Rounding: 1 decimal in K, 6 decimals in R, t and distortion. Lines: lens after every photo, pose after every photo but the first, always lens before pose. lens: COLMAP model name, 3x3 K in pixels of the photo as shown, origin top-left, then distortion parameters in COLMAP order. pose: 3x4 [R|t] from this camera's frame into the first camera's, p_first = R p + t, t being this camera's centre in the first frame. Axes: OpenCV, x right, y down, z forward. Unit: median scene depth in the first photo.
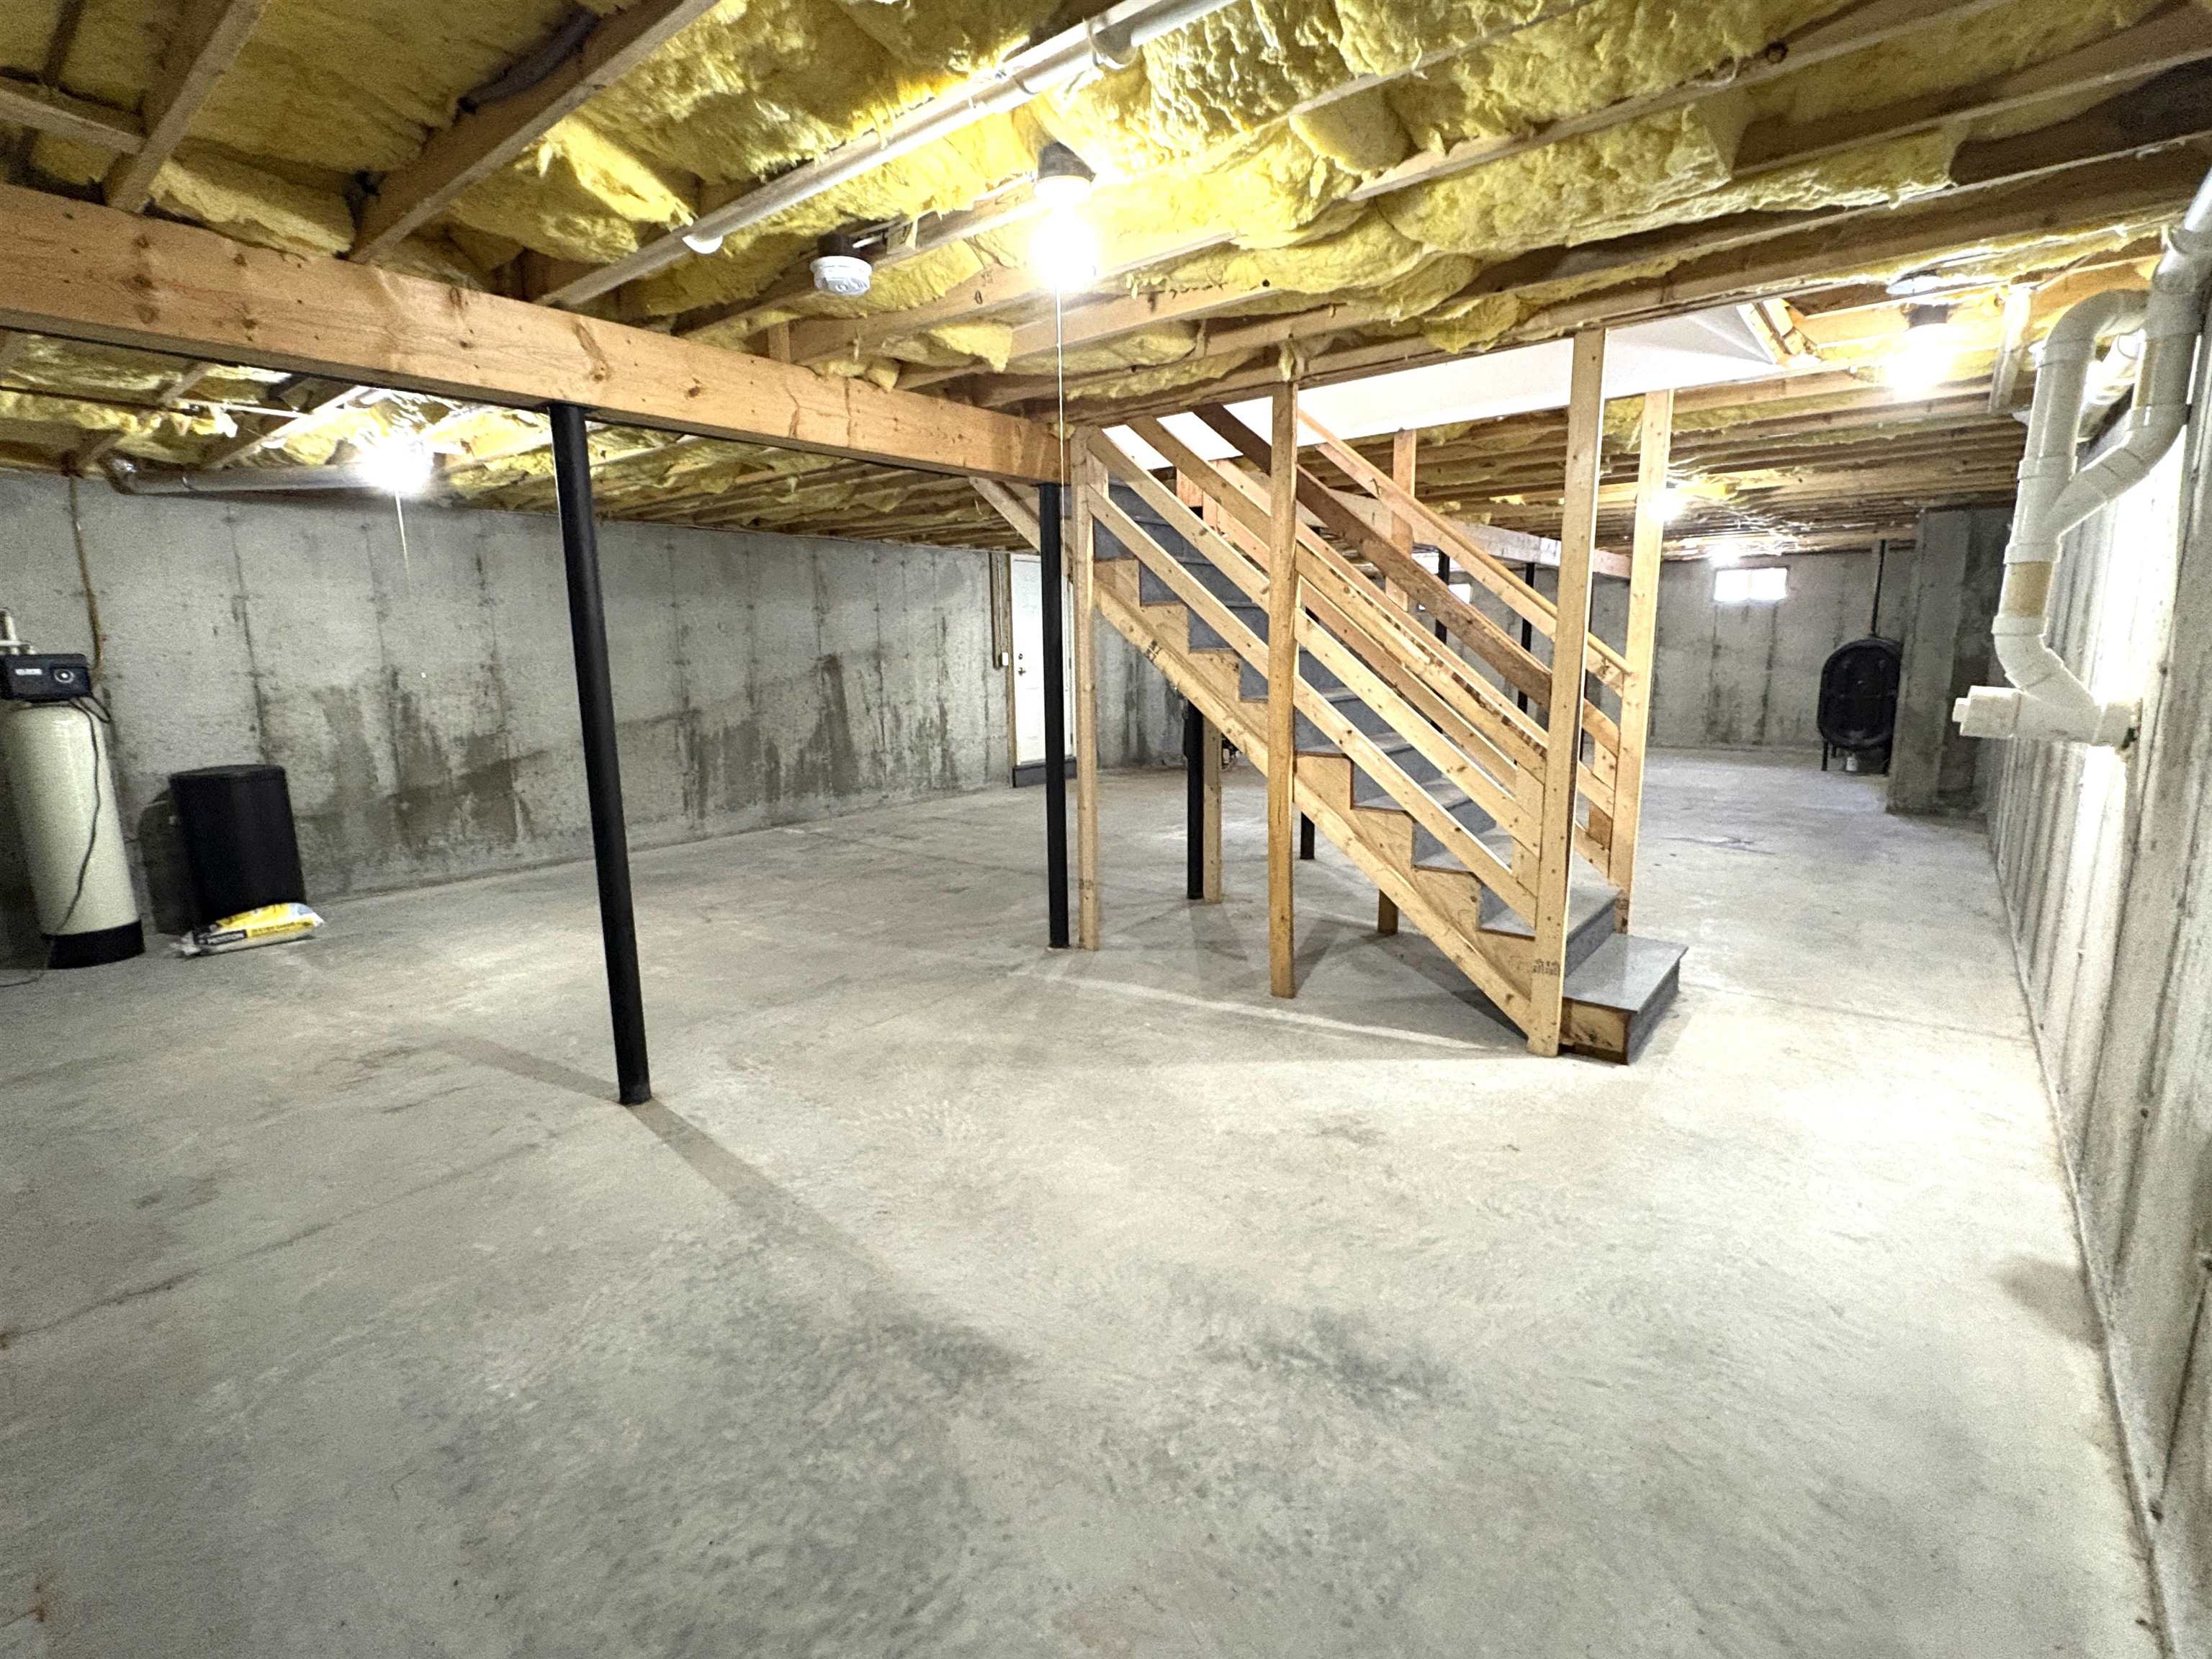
lens RADIAL K [[1026.7, 0, 1106.6], [0, 1026.7, 829.9], [0, 0, 1]] dist [-0.000058, 0.000028]
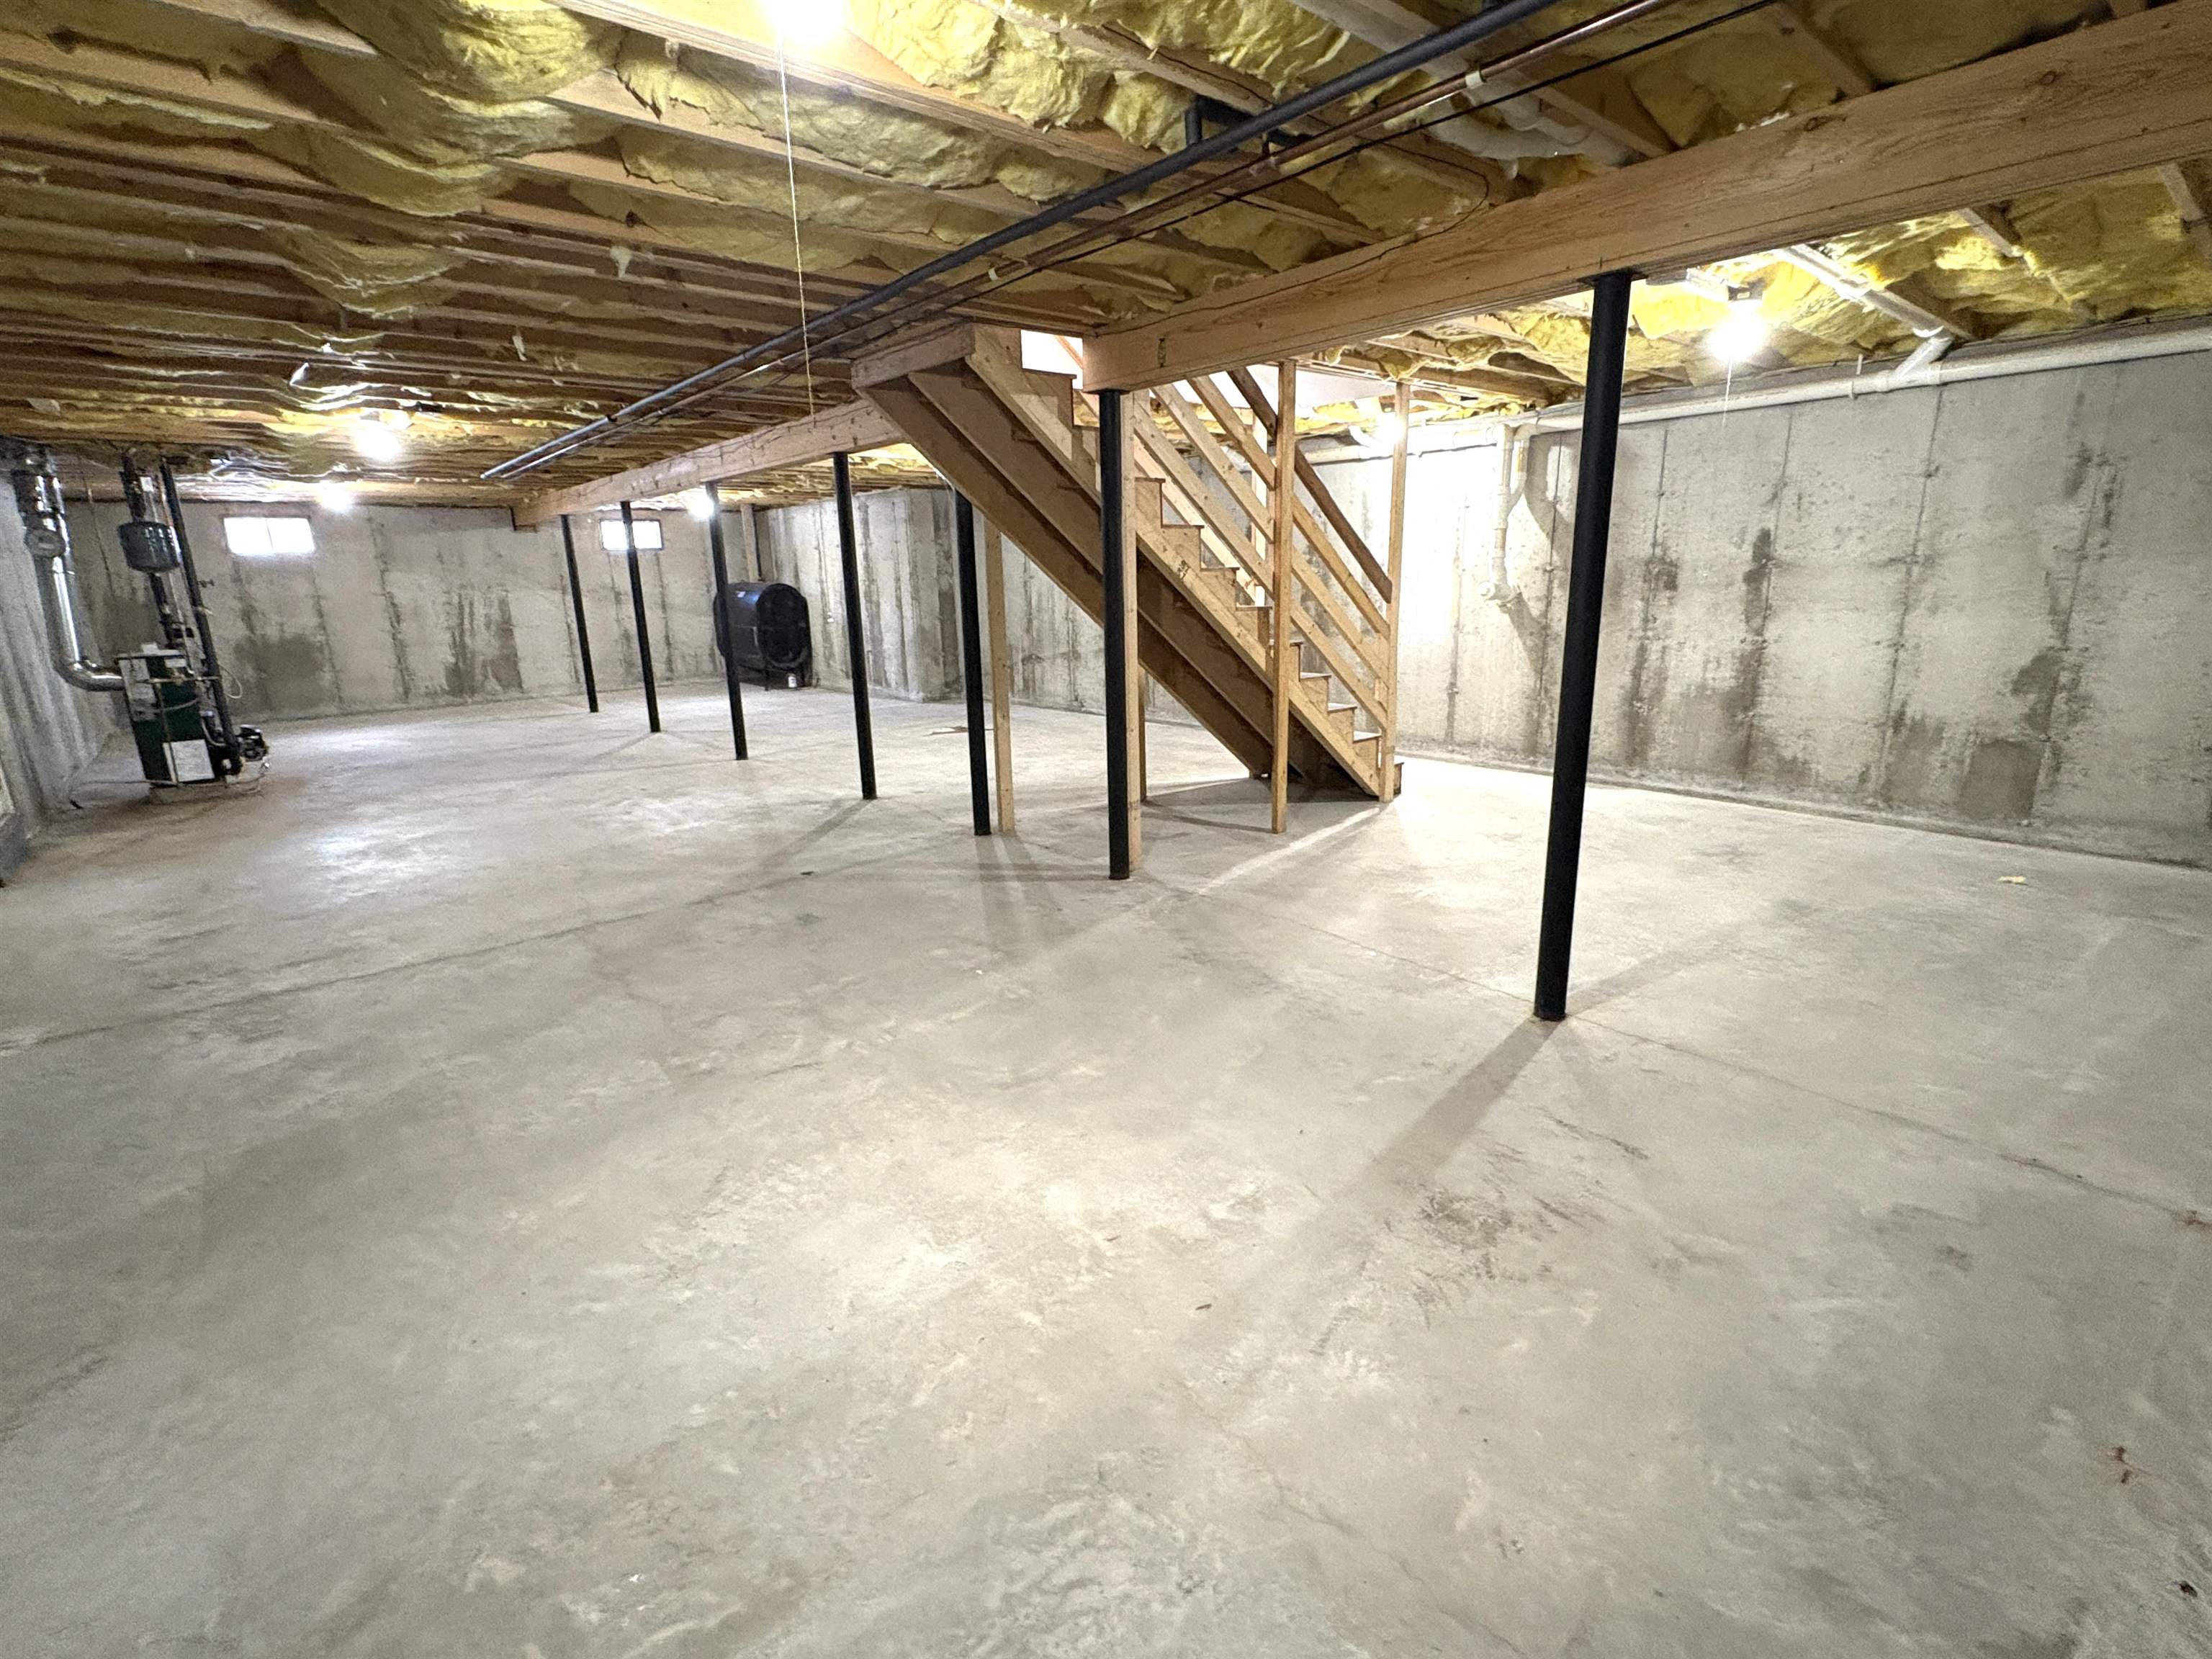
lens RADIAL K [[1026.7, 0, 1104.5], [0, 1026.7, 826.2], [0, 0, 1]] dist [-0.000058, 0.000028]
pose [[0.174468, -0.226388, 0.958285, -0.578816], [0.197449, 0.961487, 0.191196, -0.073532], [-0.964663, 0.155855, 0.212448, 0.475182]]
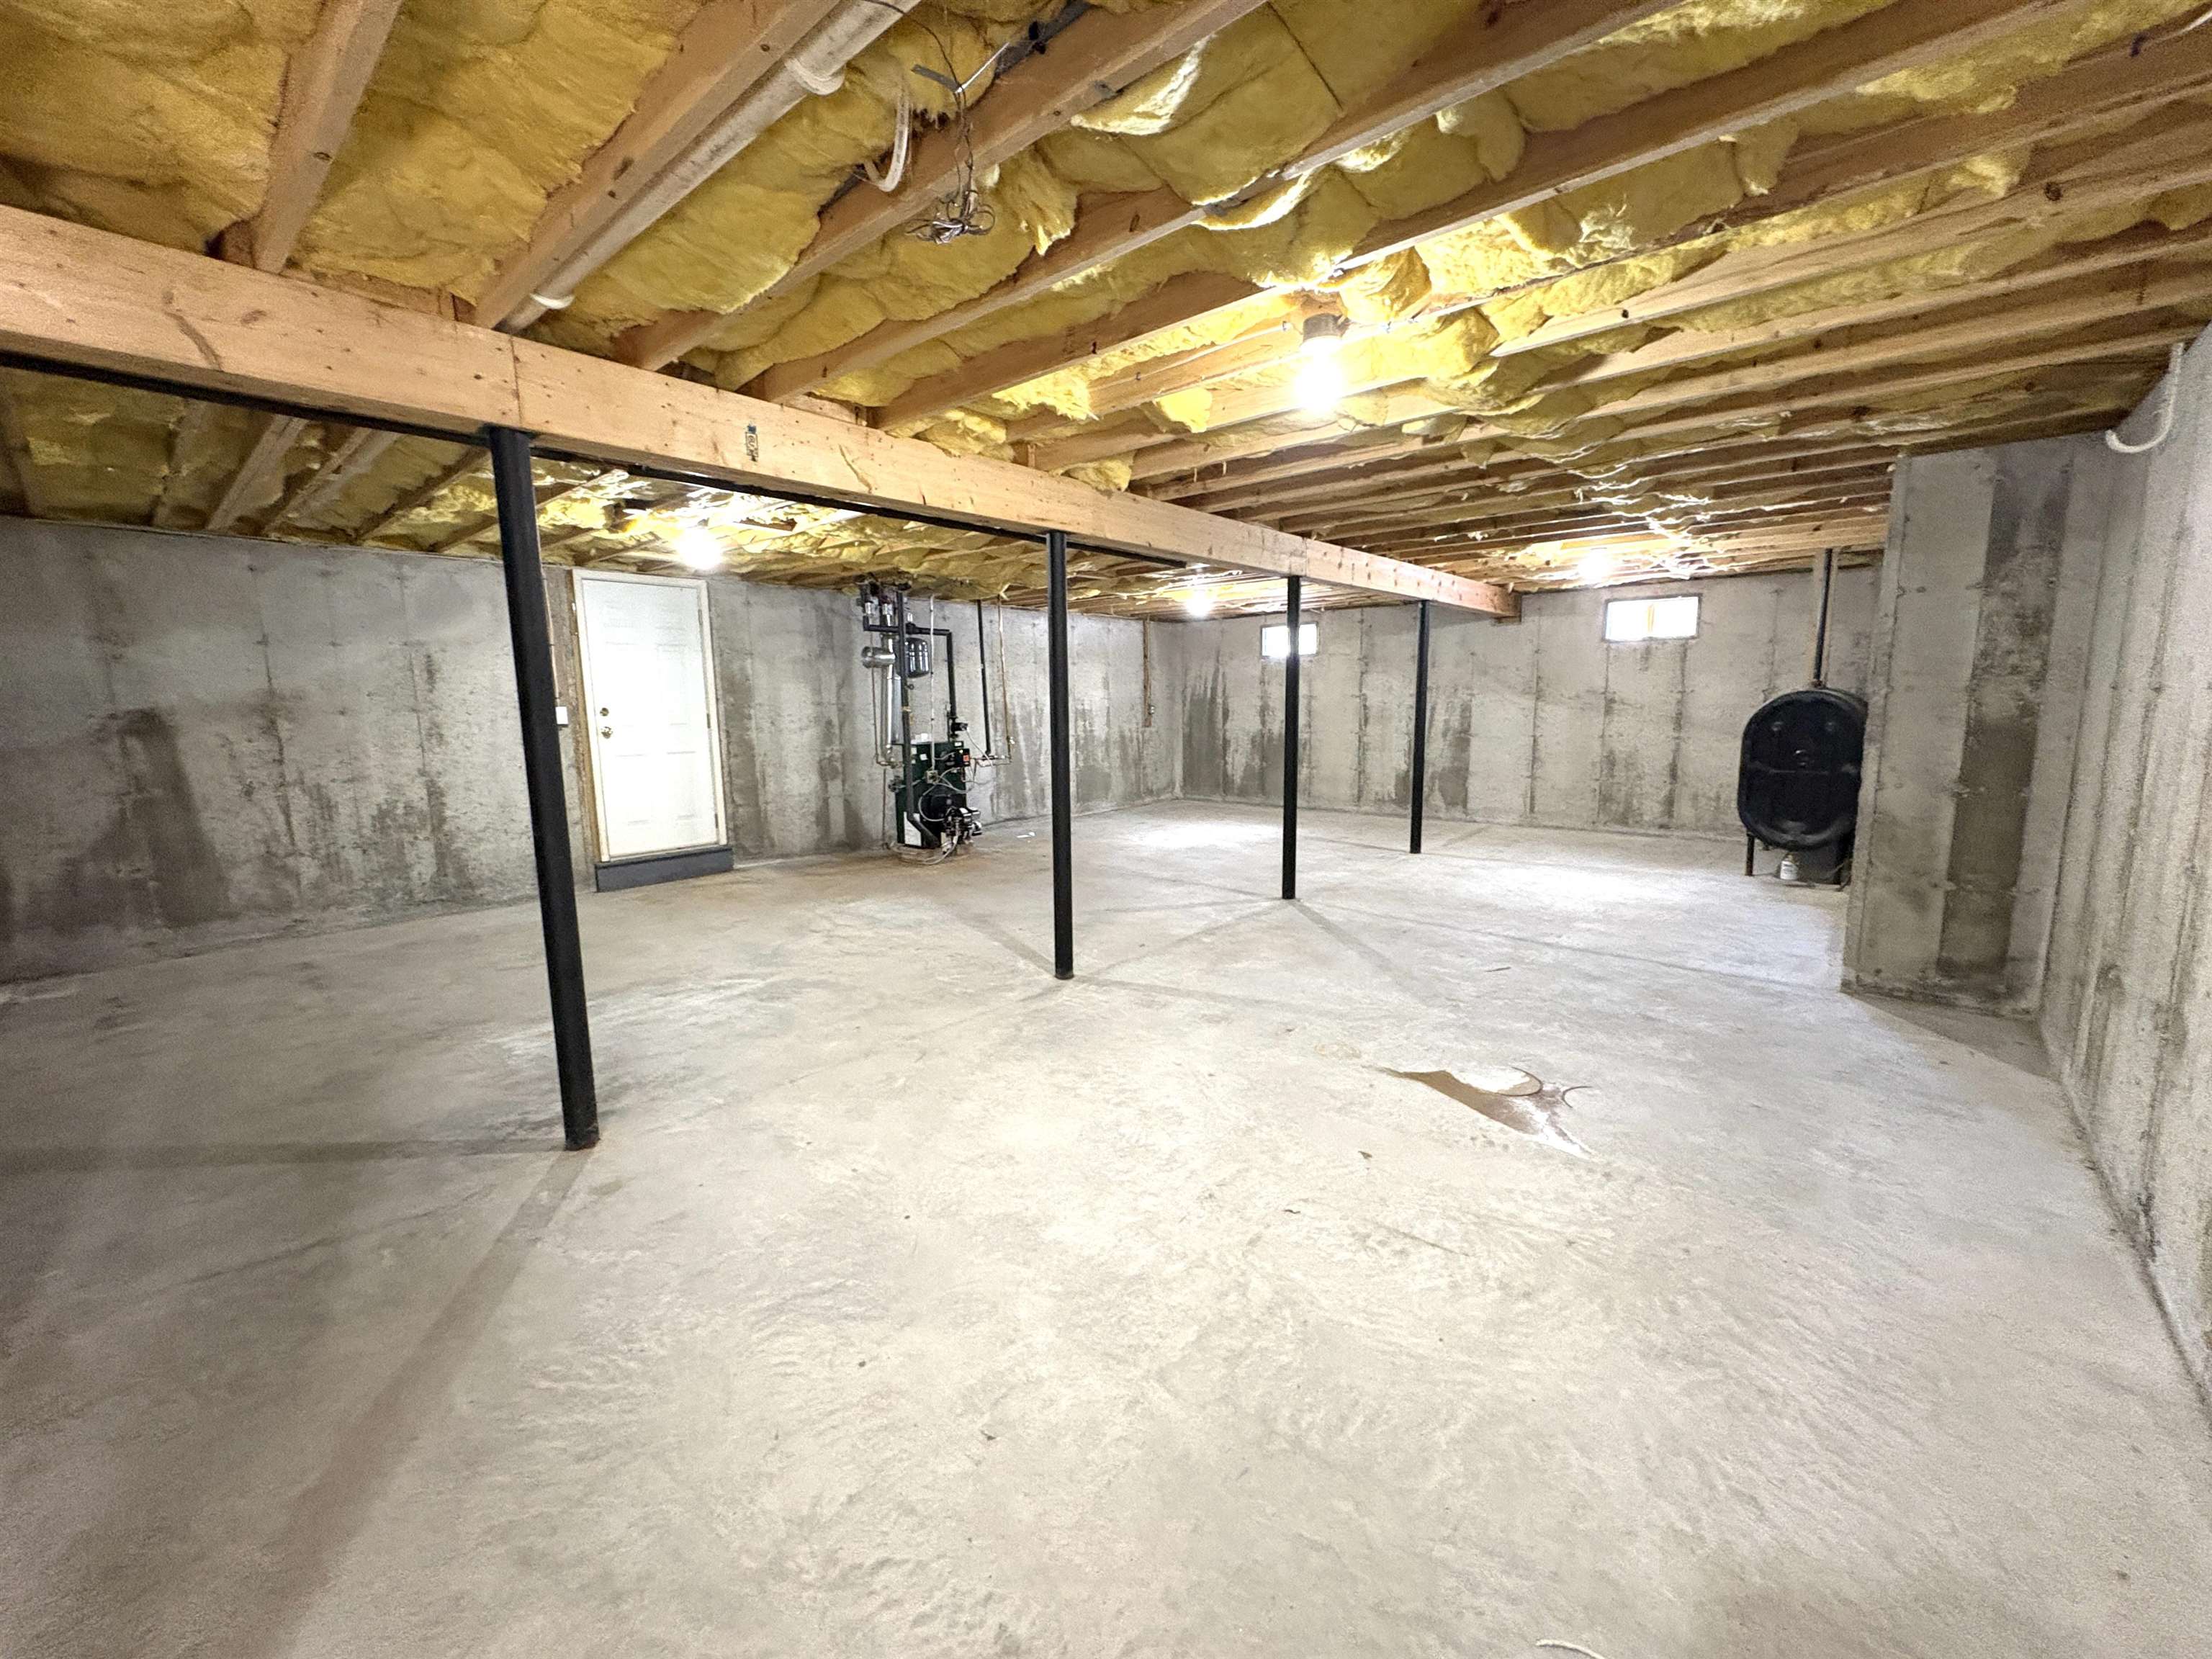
lens RADIAL K [[879.0, 0, 1115.7], [0, 879.0, 827.5], [0, 0, 1]] dist [-0.000300, 0.000938]
pose [[0.999228, 0.007583, -0.038552, 0.366559], [-0.008832, 0.999439, -0.032316, -0.085983], [0.038285, 0.032632, 0.998734, 0.483670]]
